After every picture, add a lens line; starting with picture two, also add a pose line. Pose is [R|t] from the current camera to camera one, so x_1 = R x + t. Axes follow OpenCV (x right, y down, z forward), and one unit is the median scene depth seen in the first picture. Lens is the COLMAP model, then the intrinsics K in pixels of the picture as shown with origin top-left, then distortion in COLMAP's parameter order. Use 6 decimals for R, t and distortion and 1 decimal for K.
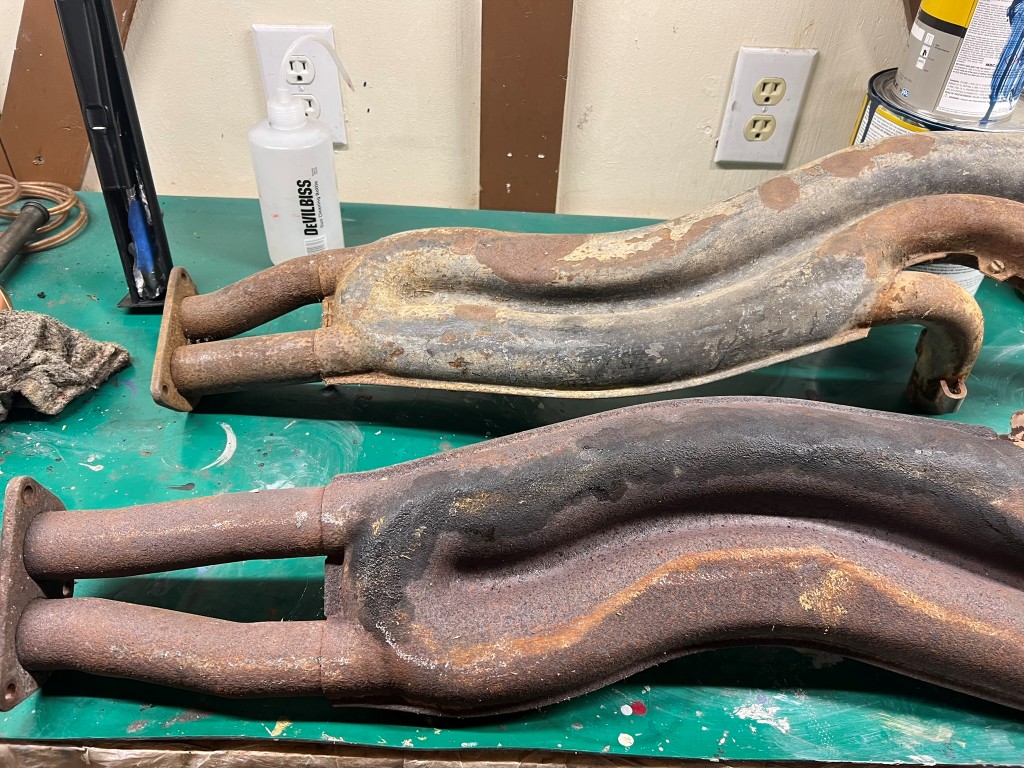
lens RADIAL K [[784.4, 0, 511.7], [0, 784.4, 385.4], [0, 0, 1]] dist [0.033716, -0.047254]
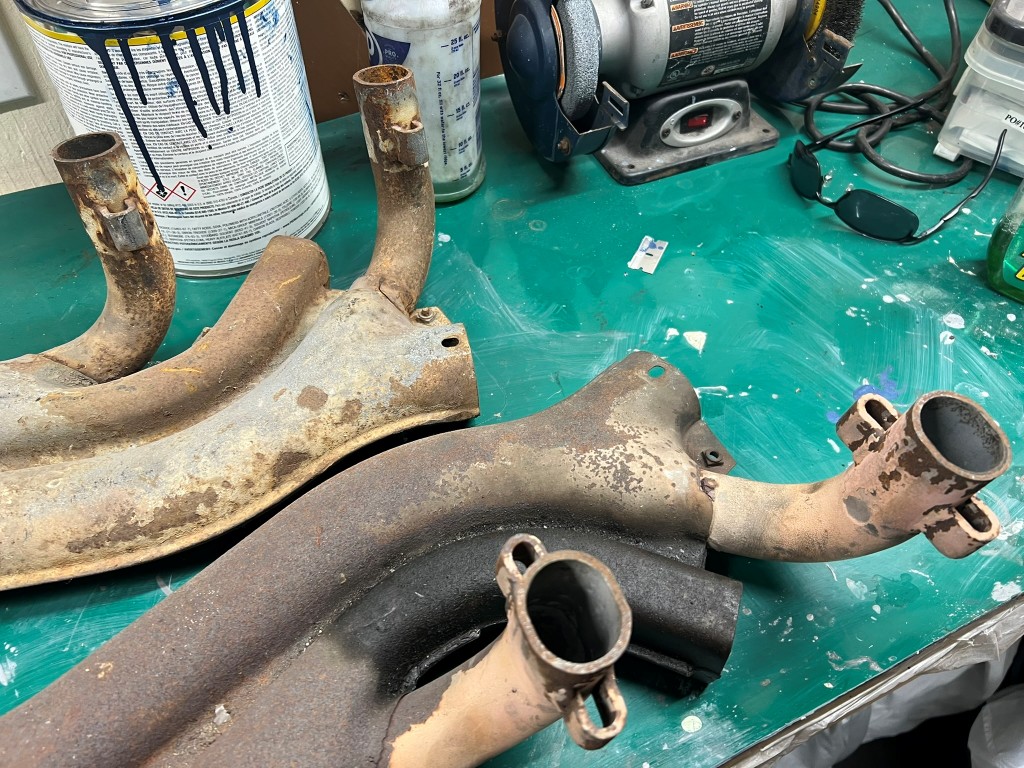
lens RADIAL K [[784.4, 0, 509.3], [0, 784.4, 376.4], [0, 0, 1]] dist [0.033716, -0.047254]
pose [[0.896104, -0.363339, 0.254917, 0.633086], [0.315425, 0.925385, 0.210167, -0.085155], [-0.312258, -0.107924, 0.943847, 0.235717]]
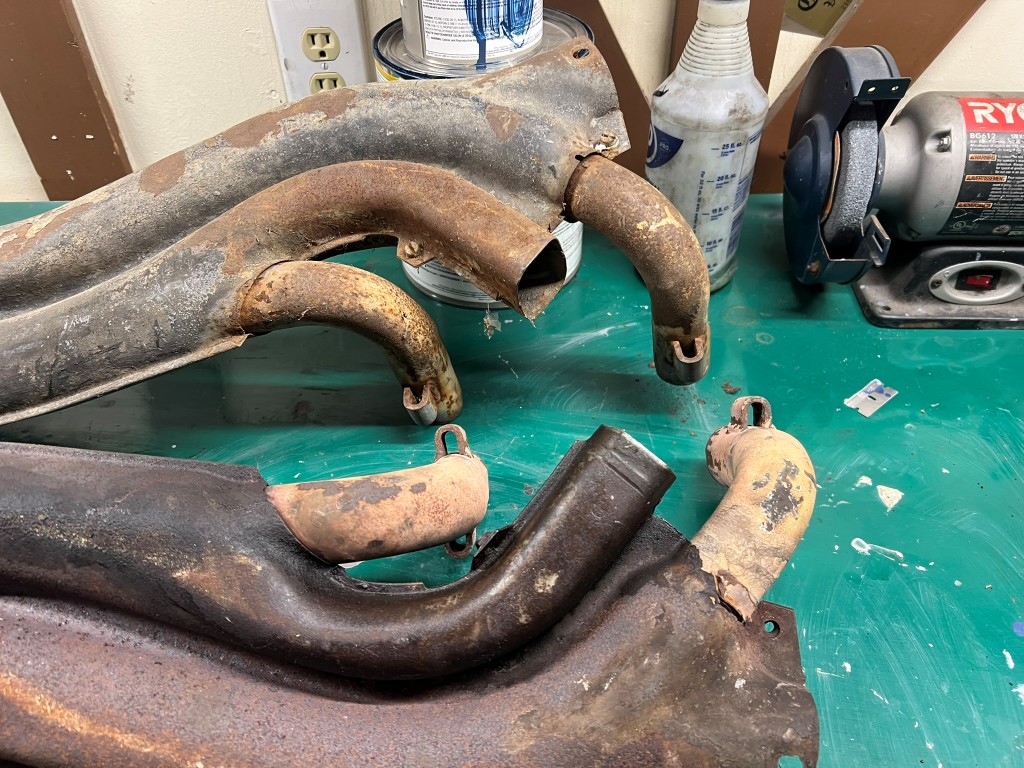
lens RADIAL K [[784.4, 0, 509.6], [0, 784.4, 390.6], [0, 0, 1]] dist [0.033716, -0.047254]
pose [[0.997806, -0.049664, -0.043781, 0.714095], [0.051500, 0.997795, 0.041870, -0.033158], [0.041605, -0.044032, 0.998163, 0.187025]]
